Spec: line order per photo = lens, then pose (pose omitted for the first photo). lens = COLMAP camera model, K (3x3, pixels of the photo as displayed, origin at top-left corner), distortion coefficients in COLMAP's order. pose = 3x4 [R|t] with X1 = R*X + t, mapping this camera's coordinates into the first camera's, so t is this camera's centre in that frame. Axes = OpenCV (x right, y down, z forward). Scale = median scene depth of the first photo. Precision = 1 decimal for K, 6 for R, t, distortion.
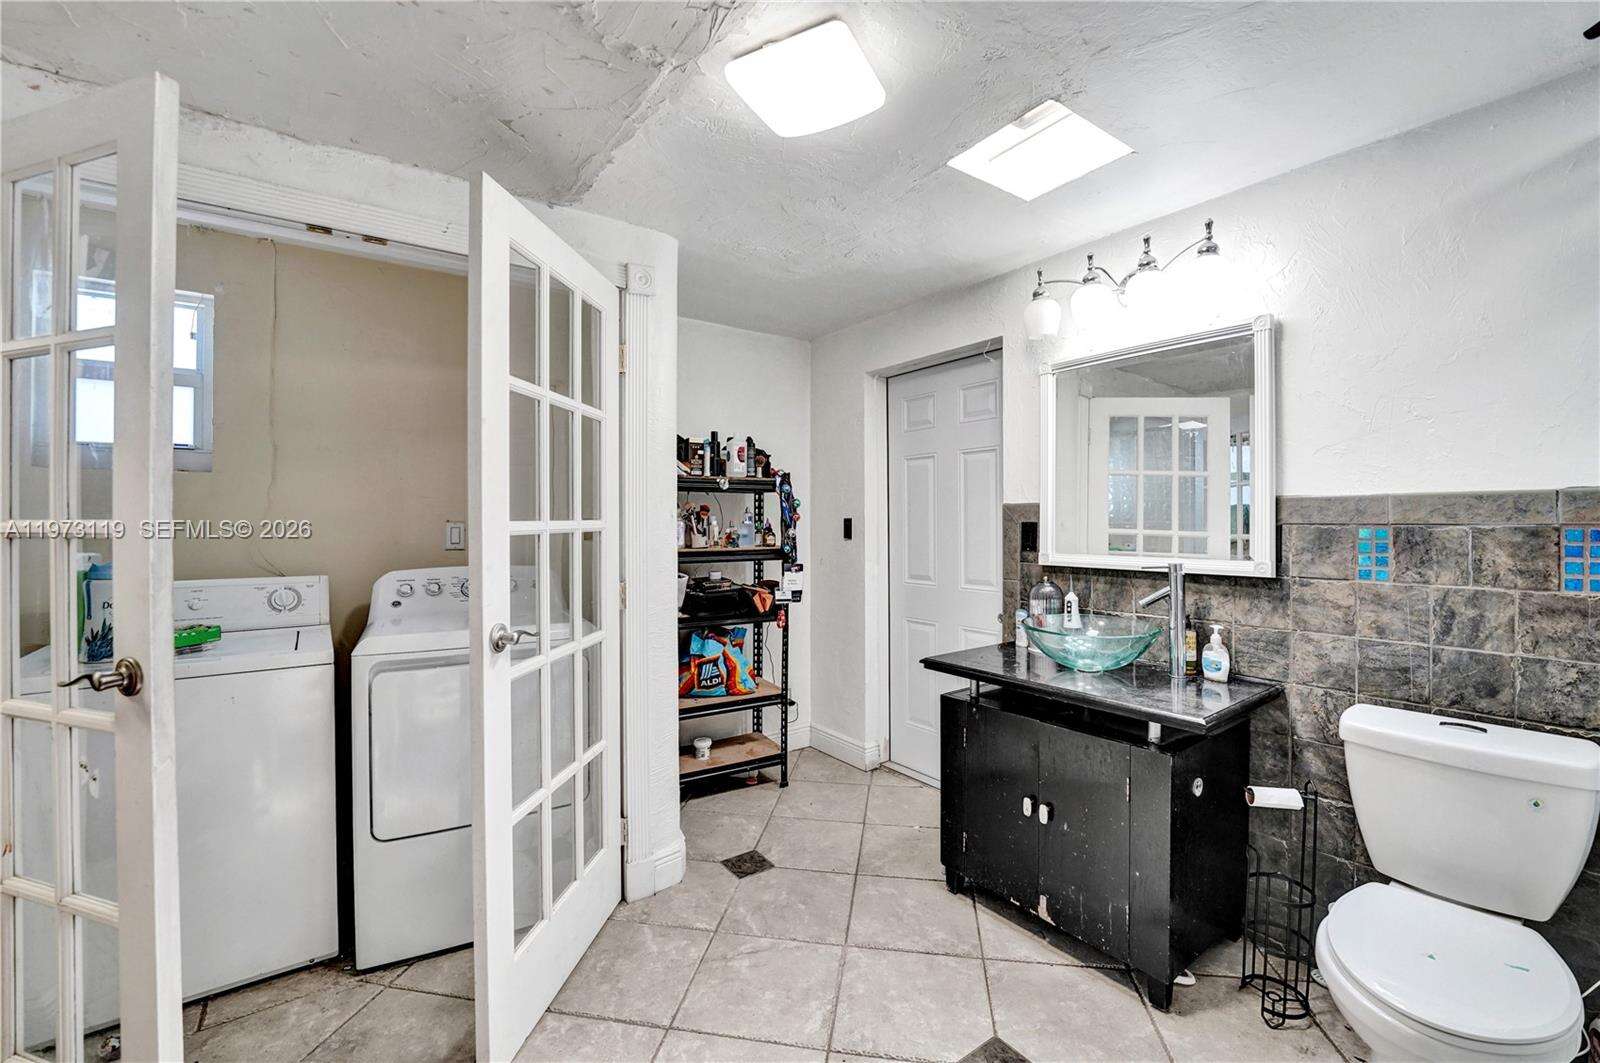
lens RADIAL K [[663.1, 0, 796.6], [0, 663.1, 516.6], [0, 0, 1]] dist [-0.031159, 0.004390]
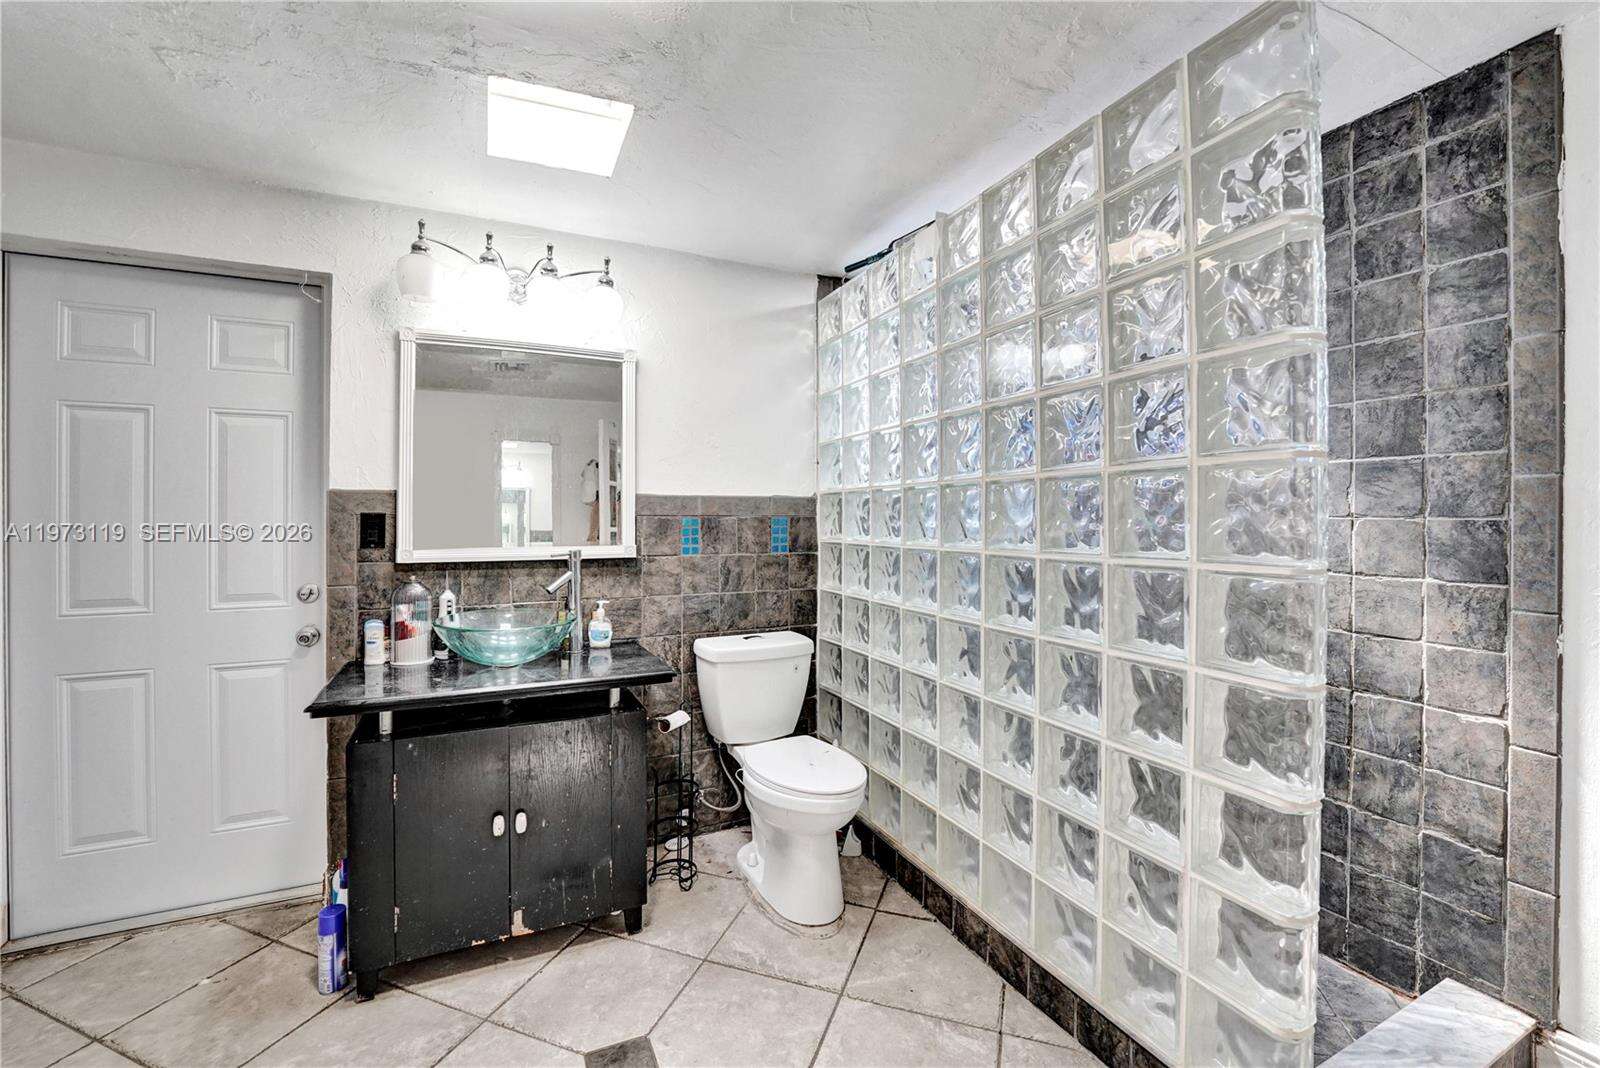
lens RADIAL K [[663.1, 0, 796.6], [0, 663.1, 519.1], [0, 0, 1]] dist [-0.031159, 0.004390]
pose [[0.180886, 0.000824, 0.983504, -0.455691], [-0.007661, 0.999970, 0.000572, 0.014618], [-0.983474, -0.007638, 0.180887, 0.427819]]
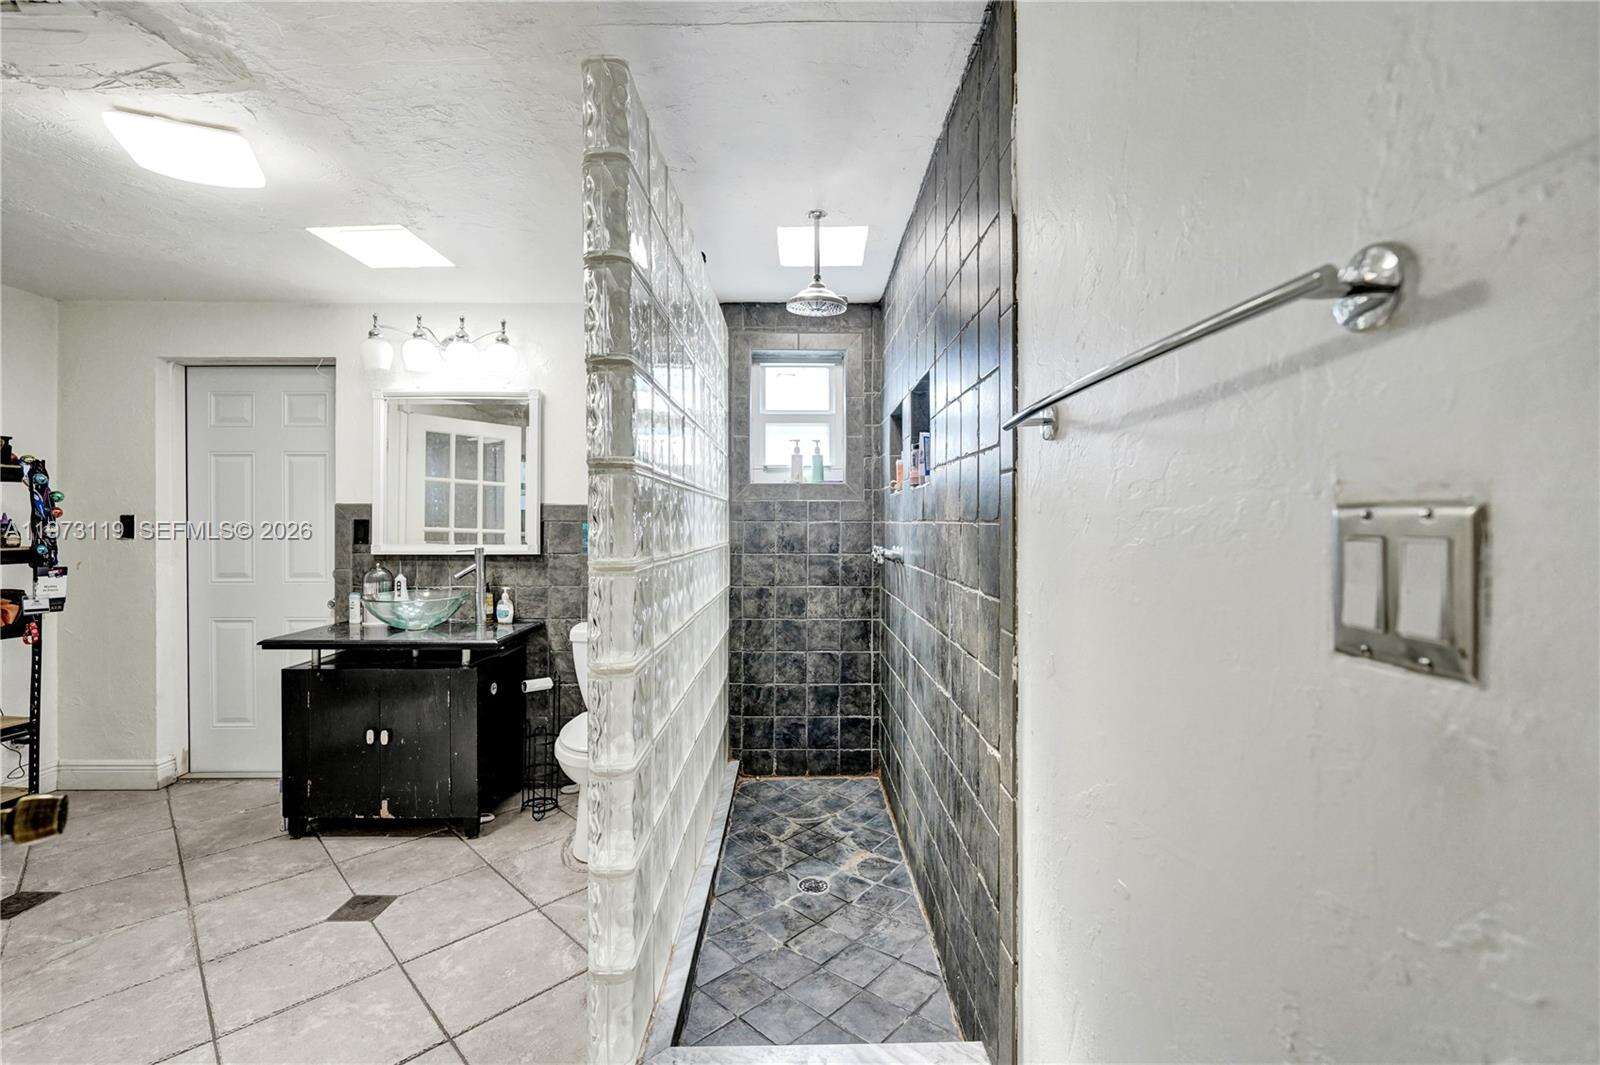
lens RADIAL K [[682.8, 0, 800.1], [0, 682.8, 528.0], [0, 0, 1]] dist [-0.008853, 0.000313]
pose [[0.572834, -0.002227, 0.819668, -0.259982], [-0.008011, 0.999933, 0.008315, 0.009070], [-0.819632, -0.011329, 0.572778, -0.458551]]
